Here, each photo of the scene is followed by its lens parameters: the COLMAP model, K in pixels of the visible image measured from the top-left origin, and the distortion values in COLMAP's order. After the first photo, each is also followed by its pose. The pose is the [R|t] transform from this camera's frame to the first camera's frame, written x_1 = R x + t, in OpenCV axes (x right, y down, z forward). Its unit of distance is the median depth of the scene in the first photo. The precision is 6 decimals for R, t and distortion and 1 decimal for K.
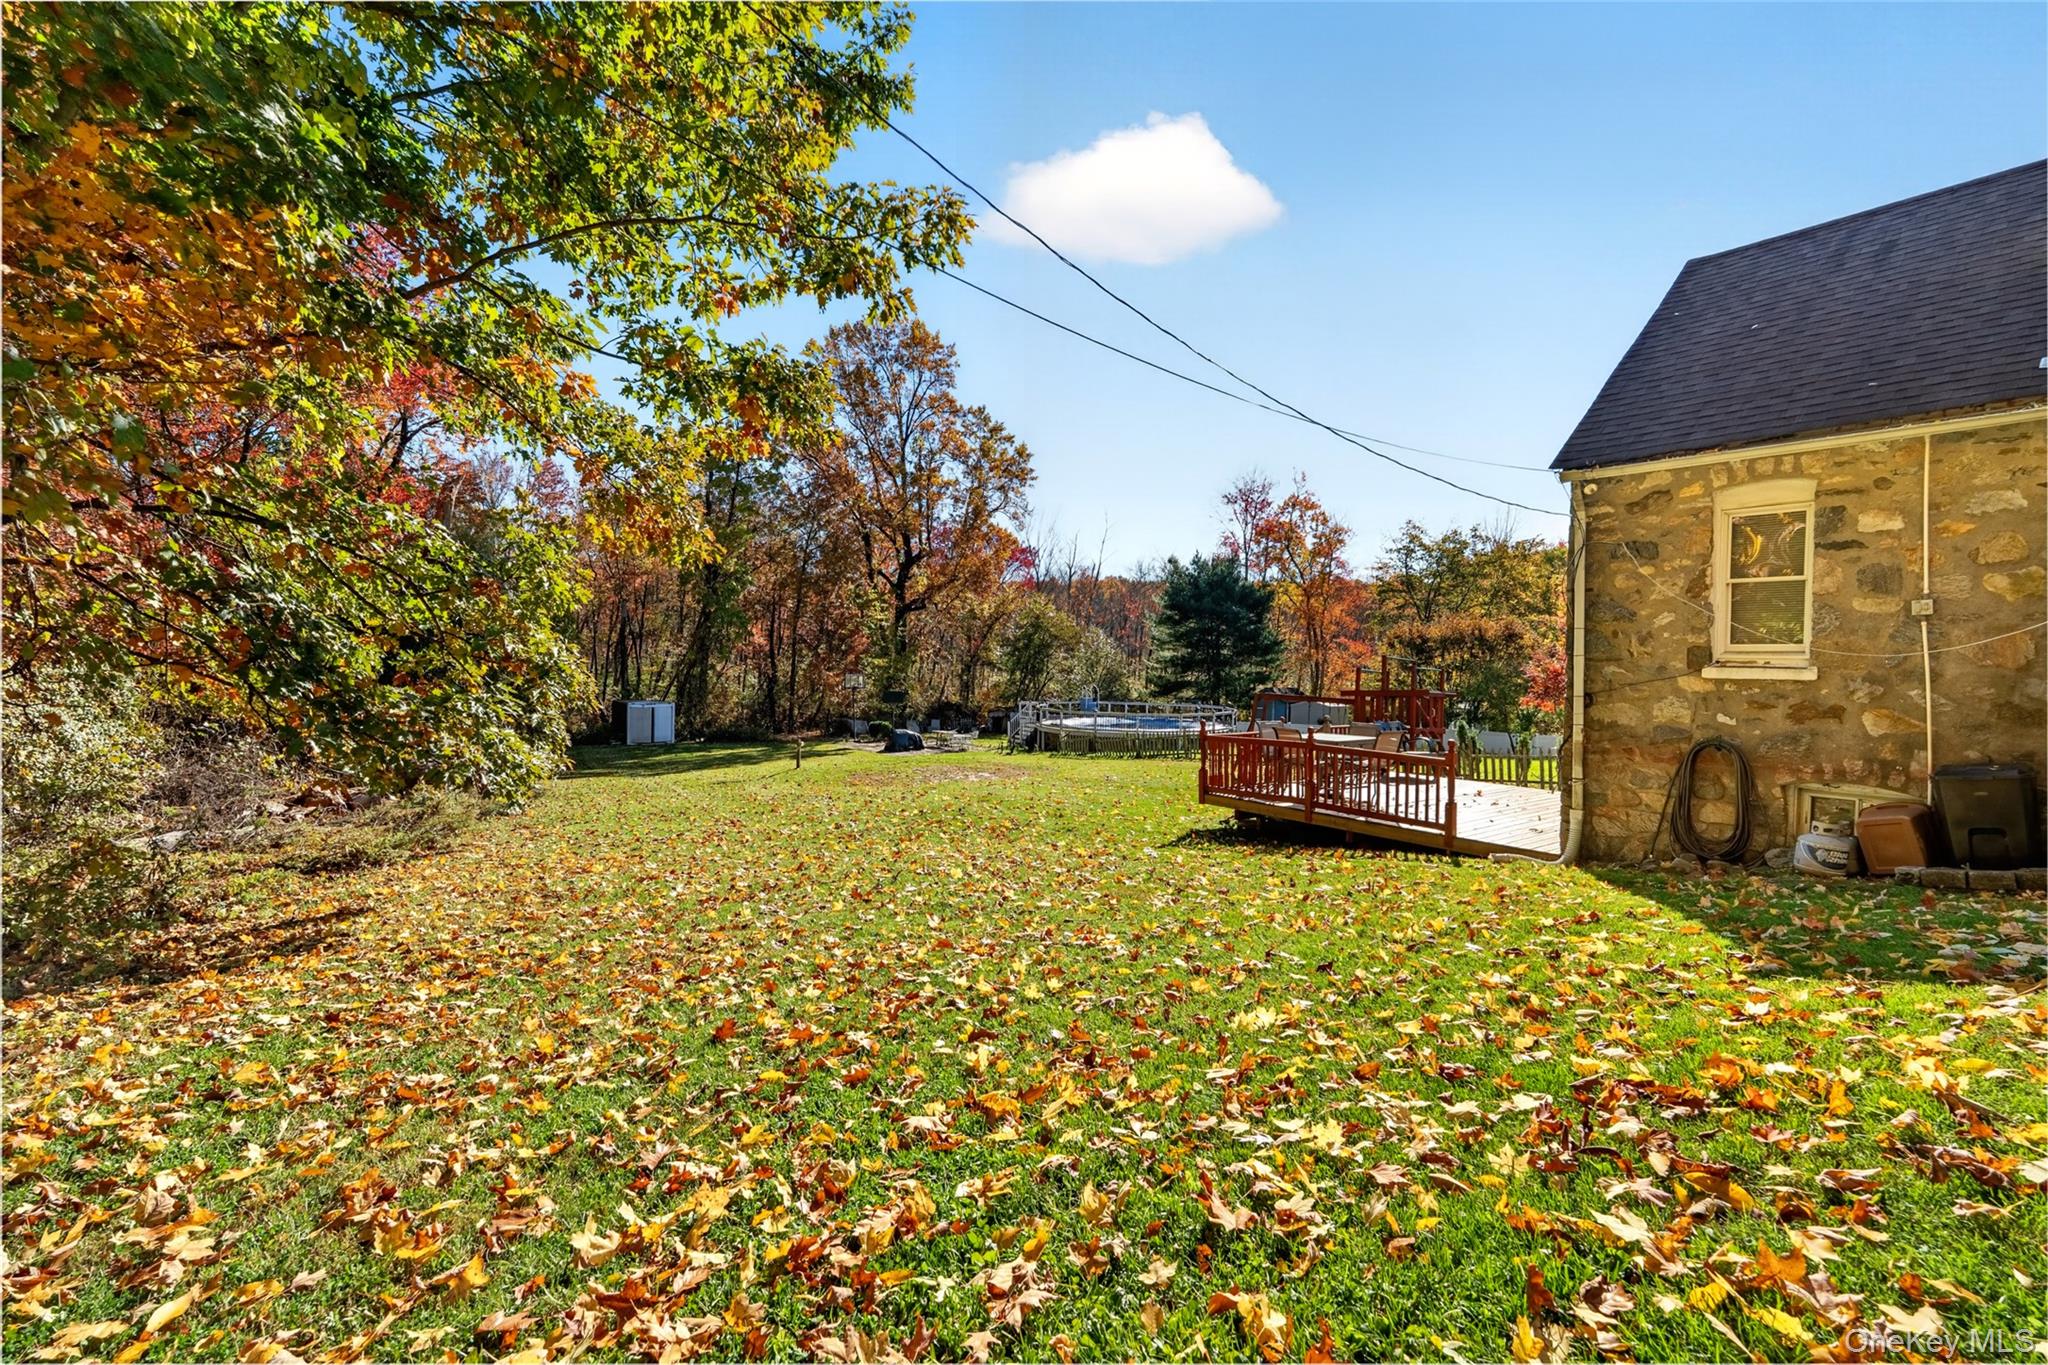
lens RADIAL K [[928.2, 0, 978.9], [0, 928.2, 679.1], [0, 0, 1]] dist [0.000830, 0.000012]
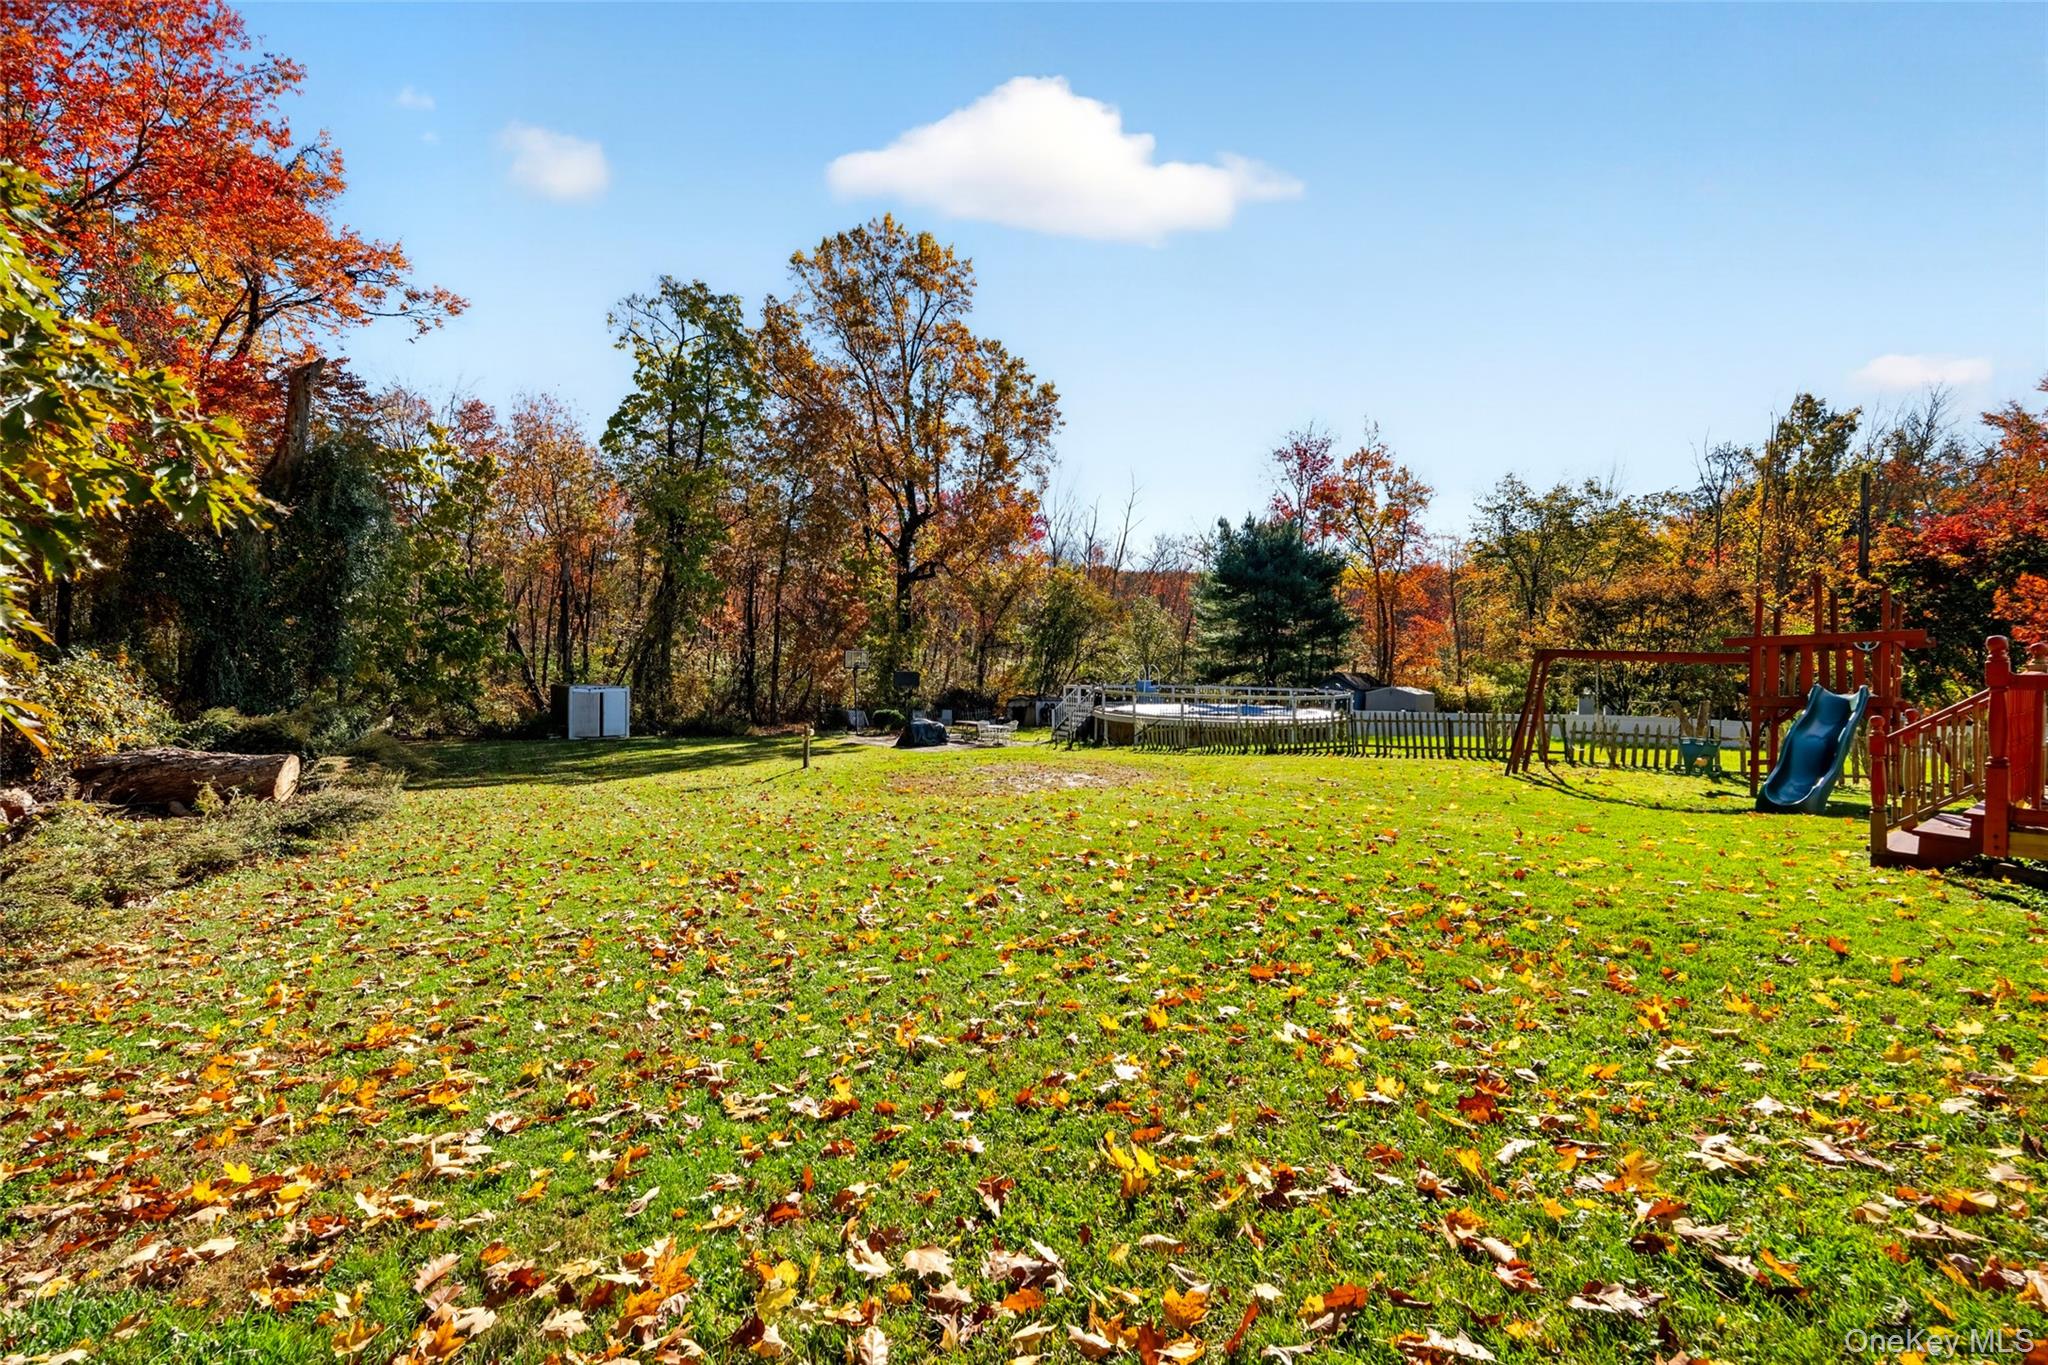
lens RADIAL K [[954.2, 0, 1025.6], [0, 954.2, 715.9], [0, 0, 1]] dist [-0.055798, 0.000061]
pose [[0.997272, -0.003393, 0.073730, -0.039895], [0.000118, 0.999015, 0.044376, 0.011238], [-0.073808, -0.044247, 0.996290, 0.136133]]
